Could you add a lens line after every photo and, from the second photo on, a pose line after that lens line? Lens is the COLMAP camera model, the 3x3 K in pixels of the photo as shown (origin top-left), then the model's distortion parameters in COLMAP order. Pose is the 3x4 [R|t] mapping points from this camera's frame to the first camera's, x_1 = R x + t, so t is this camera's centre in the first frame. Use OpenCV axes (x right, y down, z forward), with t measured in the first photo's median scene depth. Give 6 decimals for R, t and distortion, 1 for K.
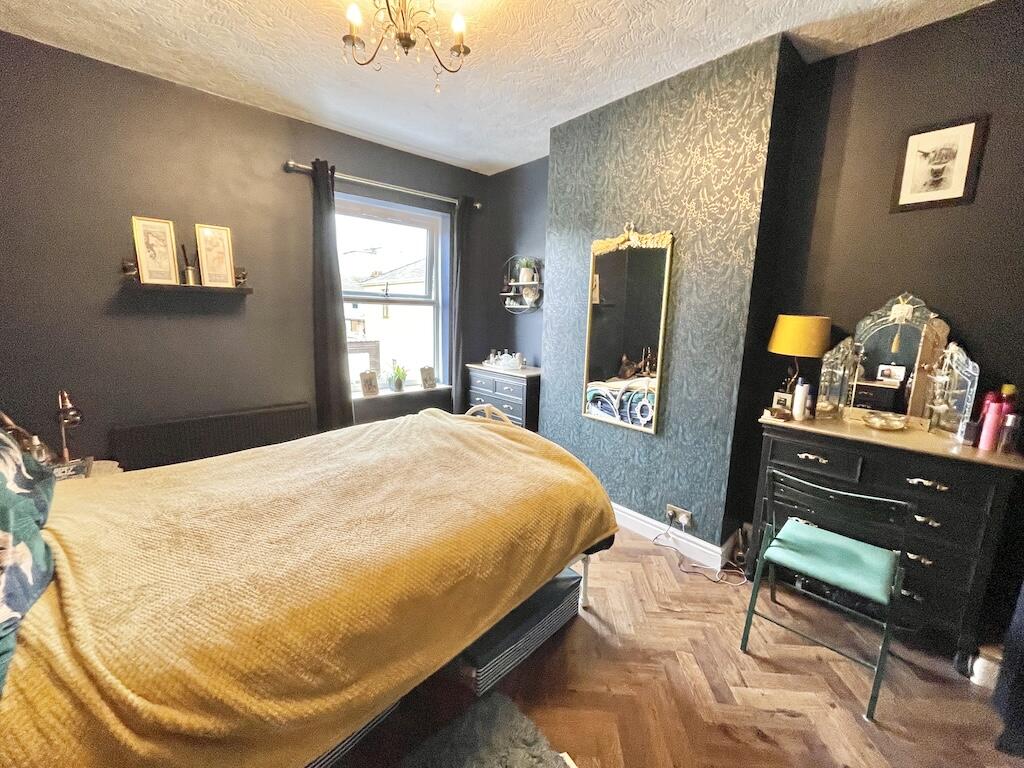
lens RADIAL K [[413.4, 0, 510.0], [0, 413.4, 383.7], [0, 0, 1]] dist [0.000367, -0.000316]
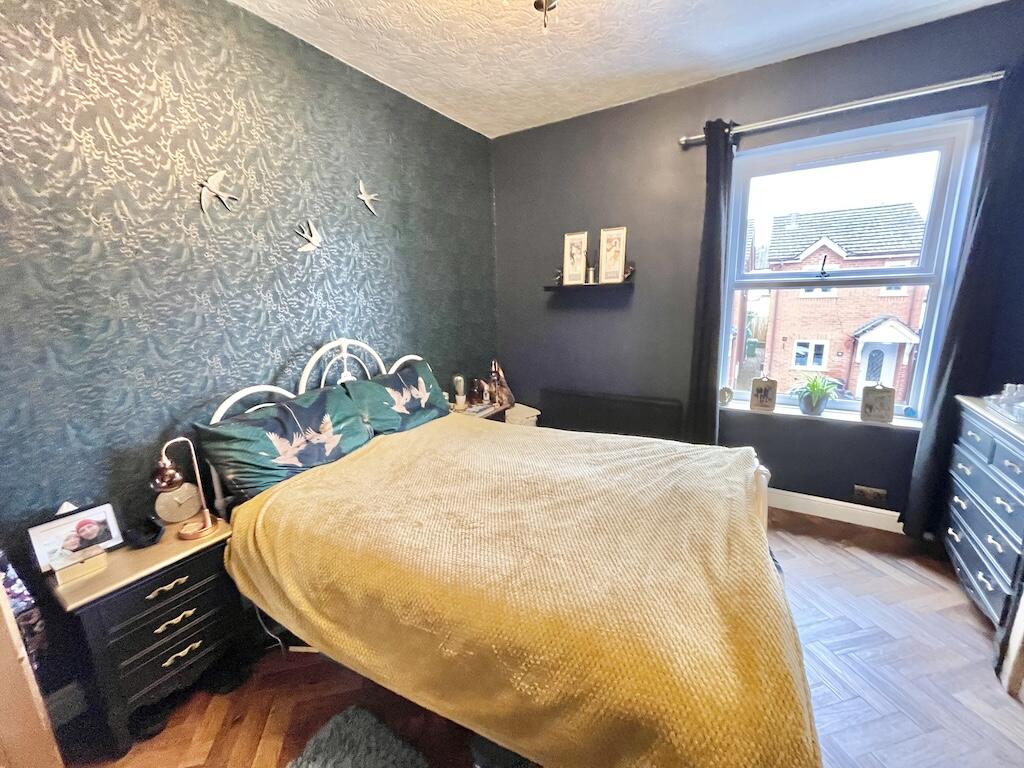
lens RADIAL K [[413.4, 0, 510.4], [0, 413.4, 383.1], [0, 0, 1]] dist [0.000367, -0.000316]
pose [[0.276694, 0.176398, -0.944629, 0.335289], [-0.125812, 0.981196, 0.146375, -0.097673], [0.952687, 0.078344, 0.293684, 0.433135]]
